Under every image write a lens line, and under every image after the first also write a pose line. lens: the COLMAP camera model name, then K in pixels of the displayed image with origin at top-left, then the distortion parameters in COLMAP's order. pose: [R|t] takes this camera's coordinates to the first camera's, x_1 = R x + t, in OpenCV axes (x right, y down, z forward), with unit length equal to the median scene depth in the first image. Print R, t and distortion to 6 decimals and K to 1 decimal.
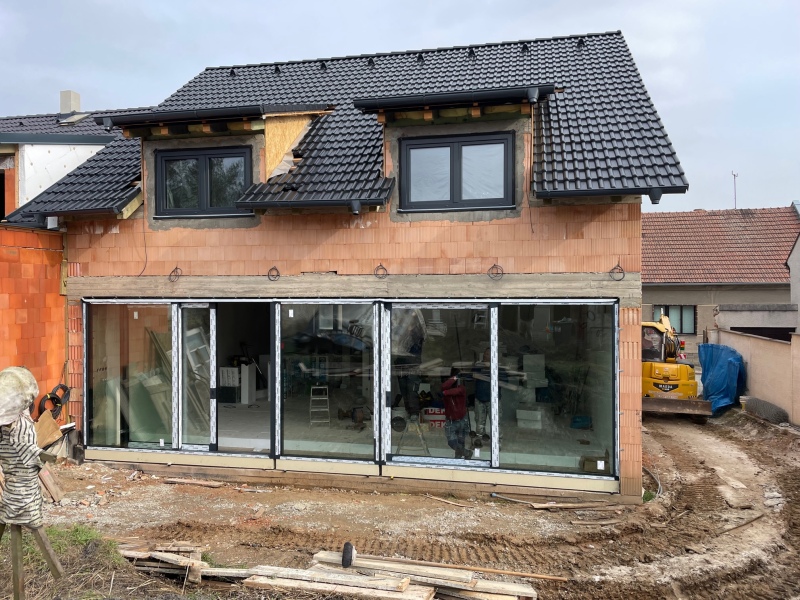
lens RADIAL K [[604.5, 0, 400.0], [0, 604.5, 300.0], [0, 0, 1]] dist [0.091084, -0.110620]
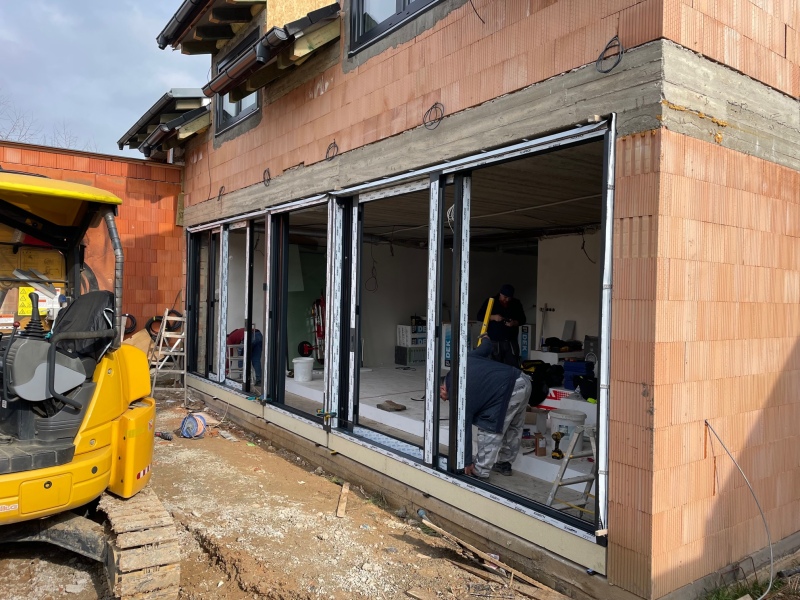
lens RADIAL K [[604.5, 0, 400.0], [0, 604.5, 300.0], [0, 0, 1]] dist [0.091084, -0.110620]
pose [[0.737571, 0.025365, -0.674793, 0.479361], [-0.035846, 0.999356, -0.001615, 0.116313], [0.674317, 0.025380, 0.738006, 0.526764]]
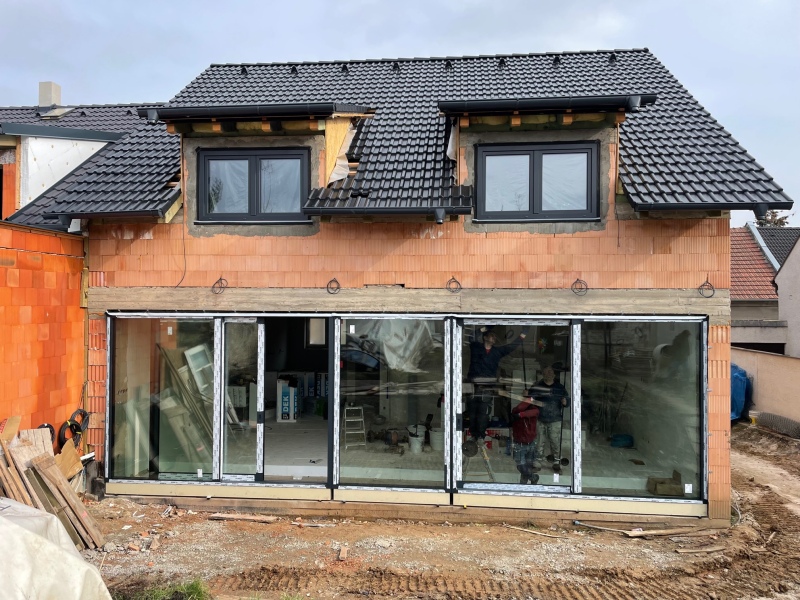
lens RADIAL K [[608.7, 0, 400.0], [0, 608.7, 300.0], [0, 0, 1]] dist [0.090649, -0.115553]
pose [[0.993361, 0.008281, 0.114738, -0.214880], [-0.006080, 0.999791, -0.019515, -0.004895], [-0.114876, 0.018688, 0.993204, 0.070727]]
